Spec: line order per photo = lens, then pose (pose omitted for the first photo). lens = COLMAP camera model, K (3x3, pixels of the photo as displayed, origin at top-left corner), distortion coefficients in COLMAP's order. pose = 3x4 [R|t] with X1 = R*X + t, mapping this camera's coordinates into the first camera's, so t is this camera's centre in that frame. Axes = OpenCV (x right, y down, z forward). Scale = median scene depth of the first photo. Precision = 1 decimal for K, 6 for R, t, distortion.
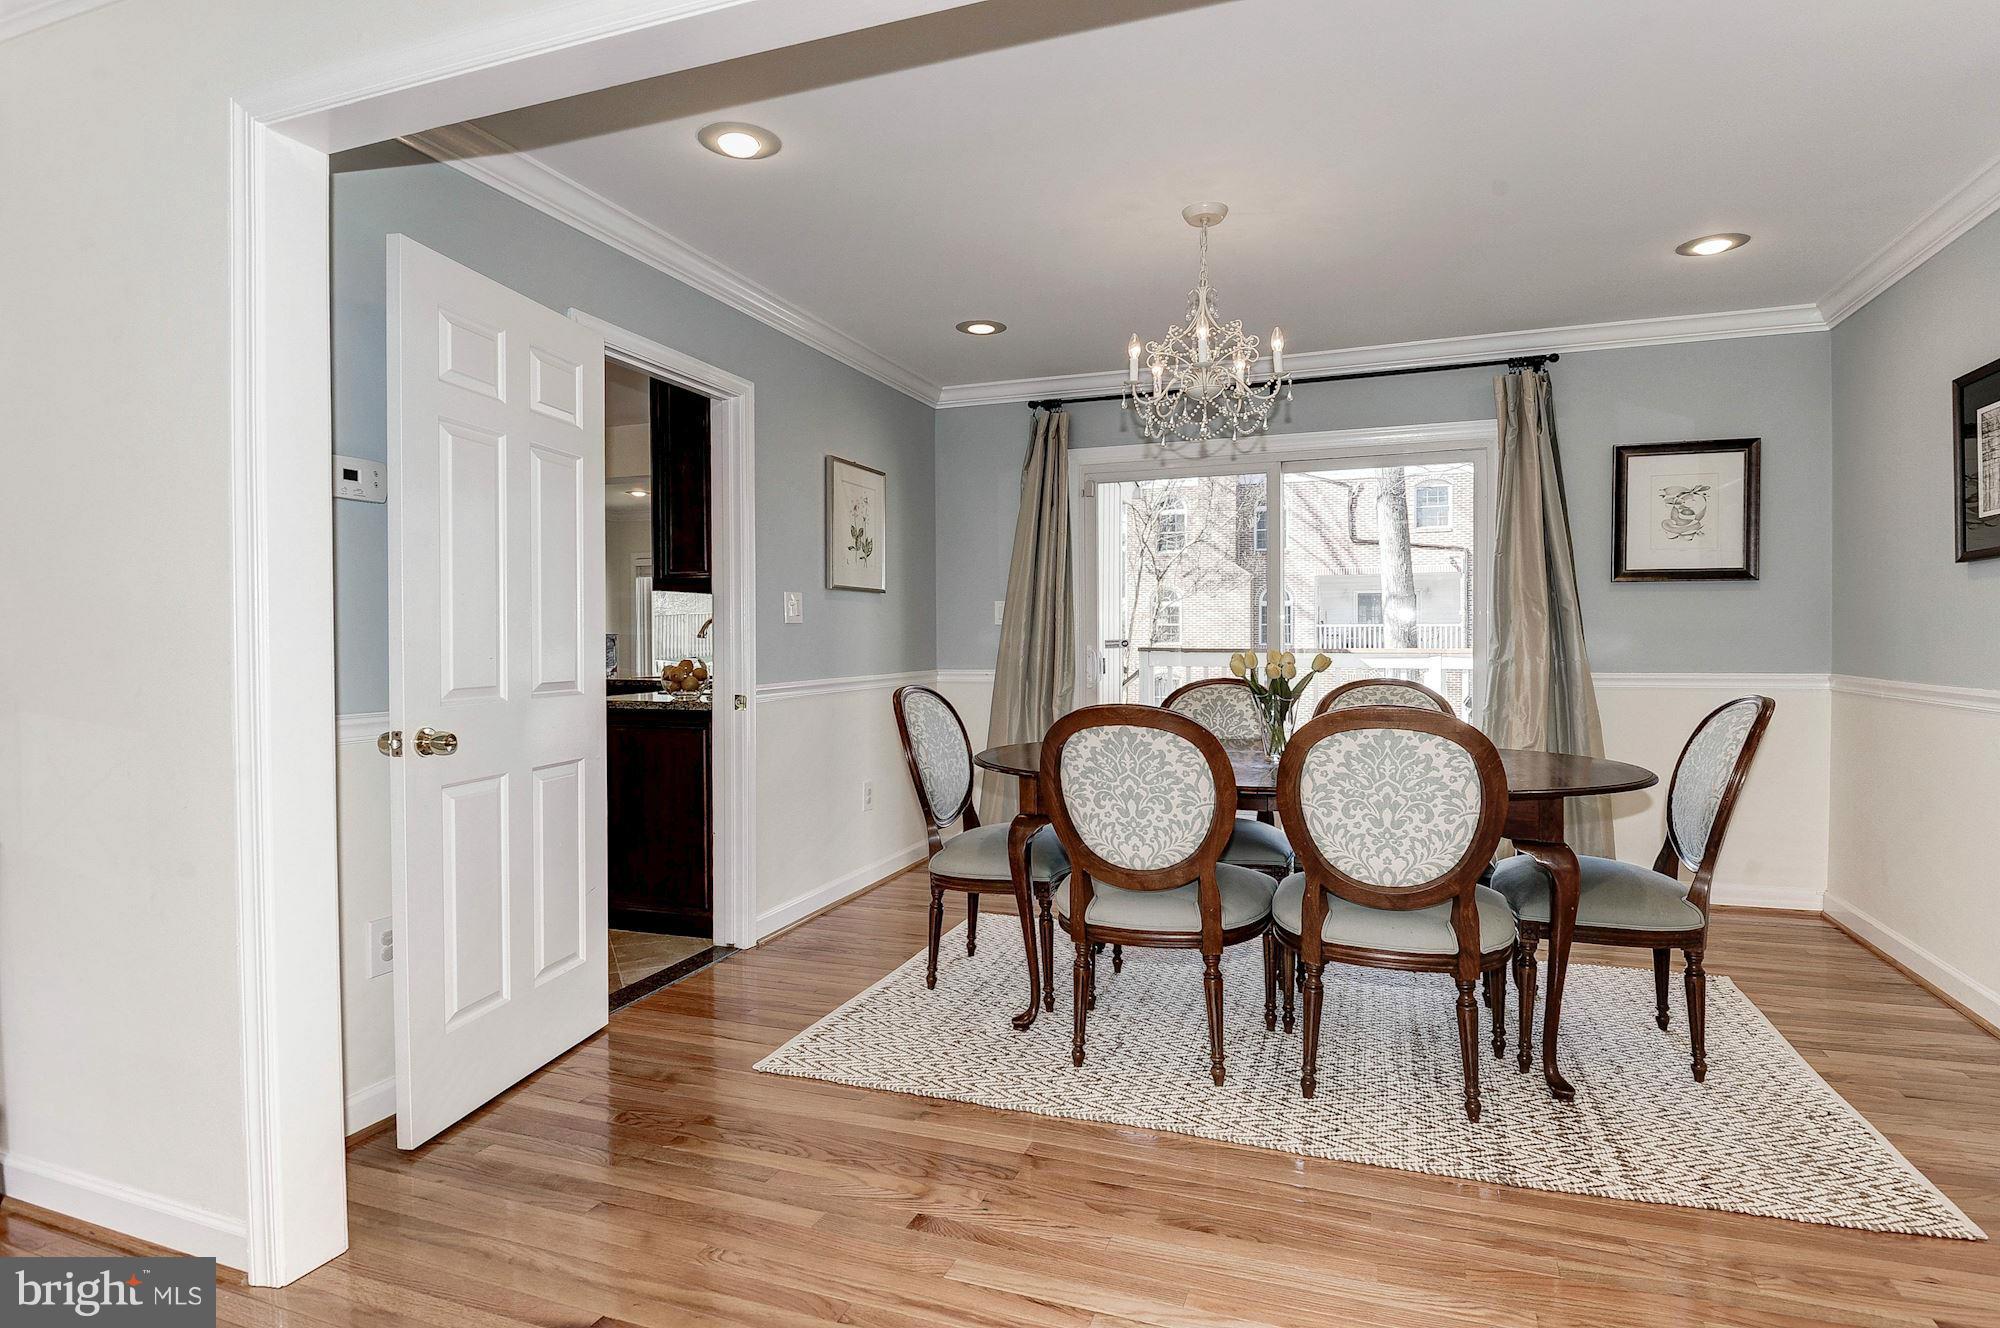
lens RADIAL K [[887.9, 0, 999.2], [0, 887.9, 650.9], [0, 0, 1]] dist [0.001223, -0.000039]
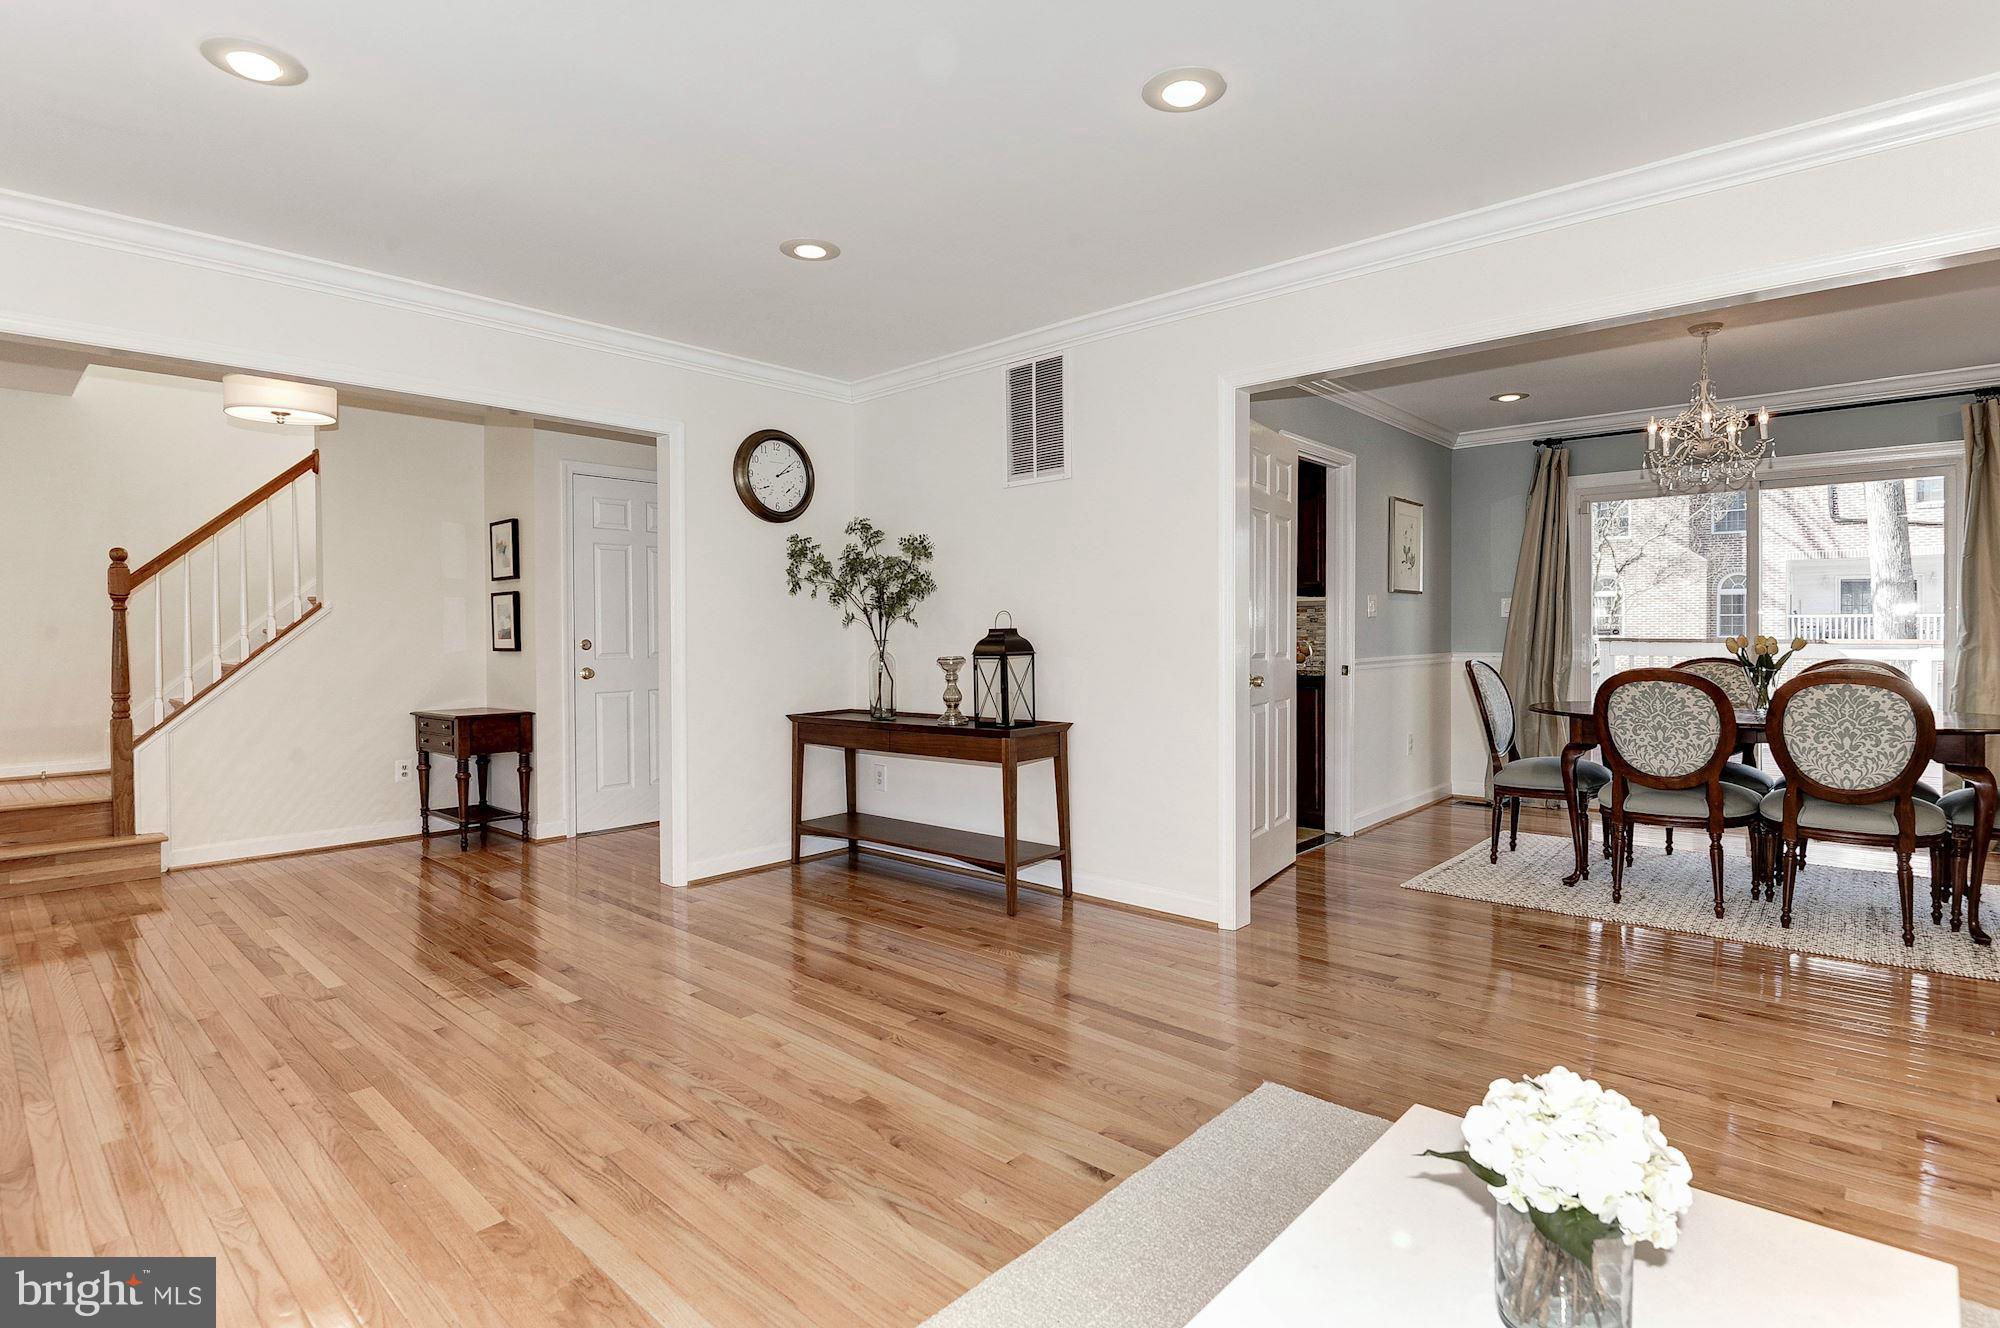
lens RADIAL K [[1010.9, 0, 1061.6], [0, 1010.9, 649.2], [0, 0, 1]] dist [-0.003104, -0.018489]
pose [[0.961051, 0.005346, -0.276320, -0.335407], [-0.004365, 0.999982, 0.004165, 0.020453], [0.276338, -0.002797, 0.961057, -0.892827]]
